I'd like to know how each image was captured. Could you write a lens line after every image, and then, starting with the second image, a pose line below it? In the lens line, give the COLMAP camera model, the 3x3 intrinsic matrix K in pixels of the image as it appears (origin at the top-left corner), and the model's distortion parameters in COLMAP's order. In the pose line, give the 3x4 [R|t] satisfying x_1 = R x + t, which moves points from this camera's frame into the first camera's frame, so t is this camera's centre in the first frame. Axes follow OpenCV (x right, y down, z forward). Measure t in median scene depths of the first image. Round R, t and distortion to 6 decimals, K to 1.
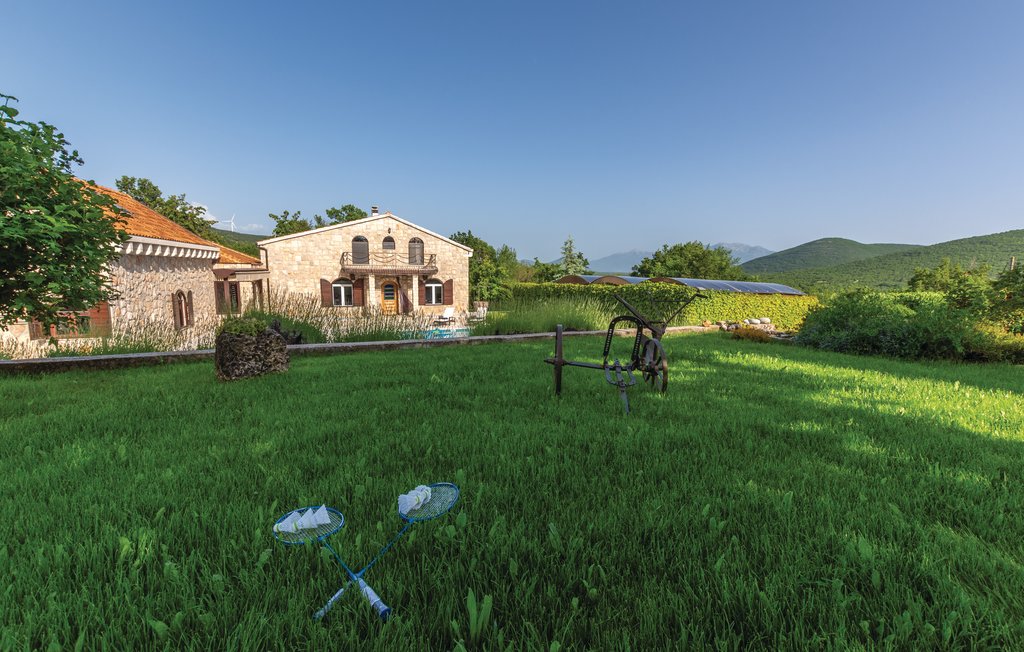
lens RADIAL K [[445.5, 0, 504.0], [0, 445.5, 348.9], [0, 0, 1]] dist [0.000069, -0.001089]
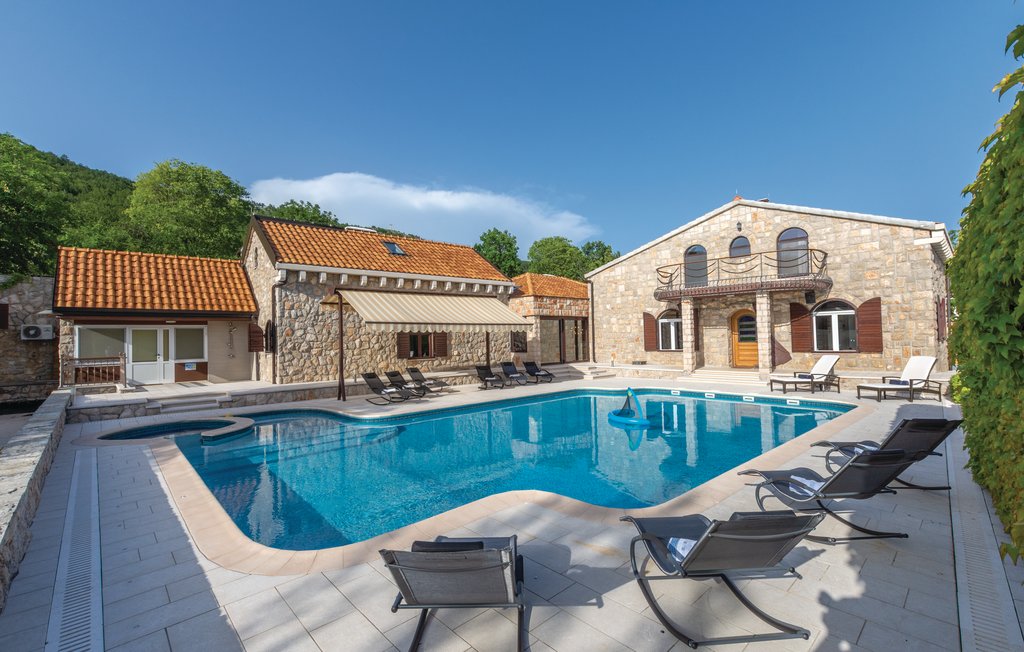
lens RADIAL K [[445.5, 0, 511.5], [0, 445.5, 325.8], [0, 0, 1]] dist [0.000069, -0.001089]
pose [[0.359161, -0.042999, -0.932284, 0.184294], [-0.138778, 0.985372, -0.098912, -0.031134], [0.922900, 0.164905, 0.347940, 0.521082]]
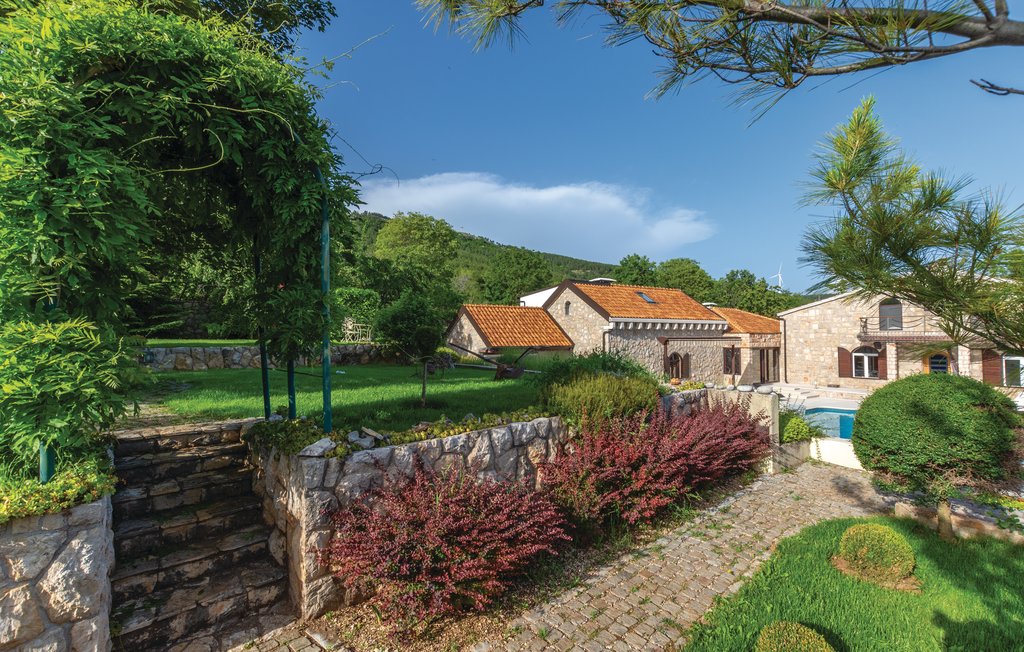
lens RADIAL K [[445.5, 0, 511.6], [0, 445.5, 328.8], [0, 0, 1]] dist [0.000069, -0.001089]
pose [[0.226970, -0.032157, -0.973371, 0.336829], [-0.166216, 0.983512, -0.071250, -0.011753], [0.959613, 0.177962, 0.217883, 0.113459]]
